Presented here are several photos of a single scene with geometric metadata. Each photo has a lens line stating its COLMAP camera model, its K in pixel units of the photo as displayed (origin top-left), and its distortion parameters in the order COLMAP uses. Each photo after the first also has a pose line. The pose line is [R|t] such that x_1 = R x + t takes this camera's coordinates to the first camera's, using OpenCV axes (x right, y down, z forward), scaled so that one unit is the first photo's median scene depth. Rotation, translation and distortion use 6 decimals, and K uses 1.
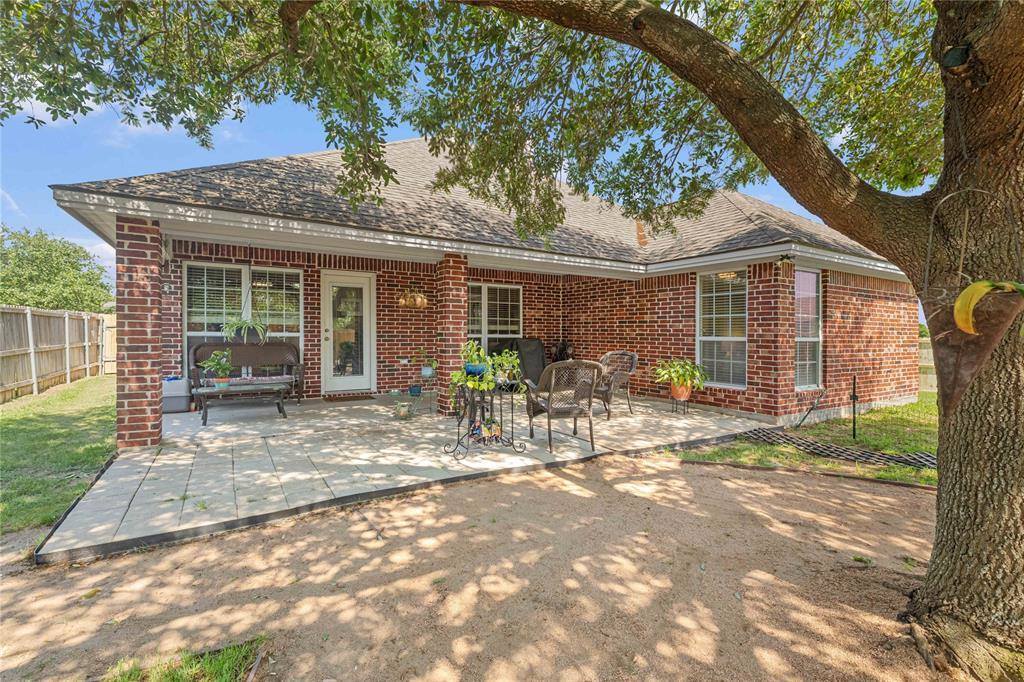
lens RADIAL K [[475.7, 0, 514.9], [0, 475.7, 337.4], [0, 0, 1]] dist [0.005548, 0.000455]
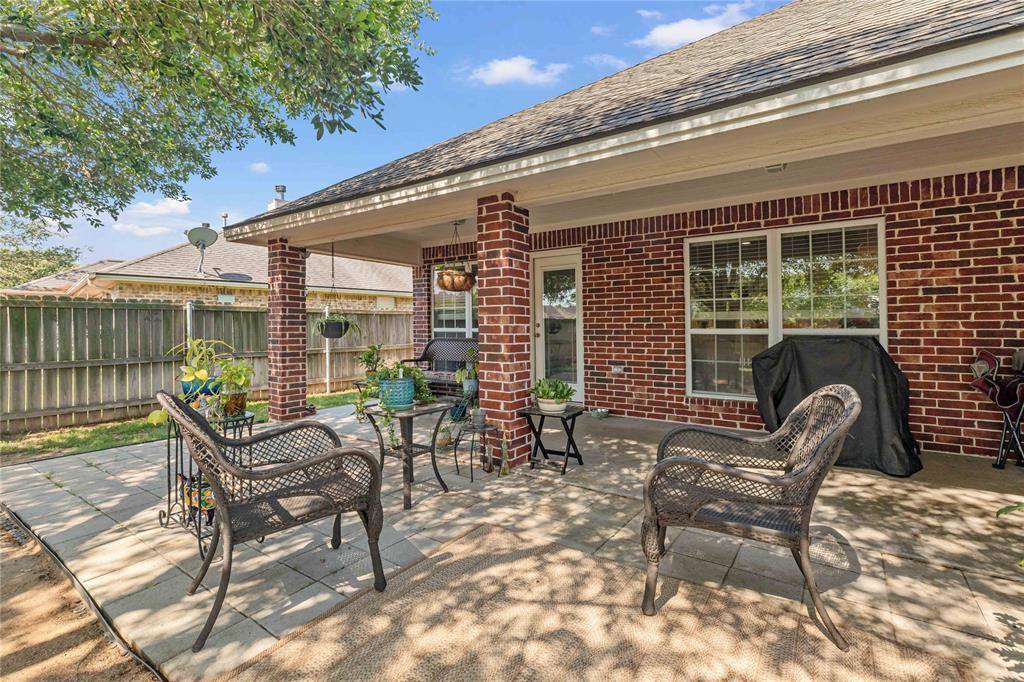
lens RADIAL K [[475.7, 0, 520.3], [0, 475.7, 323.2], [0, 0, 1]] dist [0.005548, 0.000455]
pose [[0.394089, -0.017172, -0.918912, 0.343761], [-0.003829, 0.999786, -0.020325, -0.001174], [0.919064, 0.011529, 0.393939, 0.621111]]
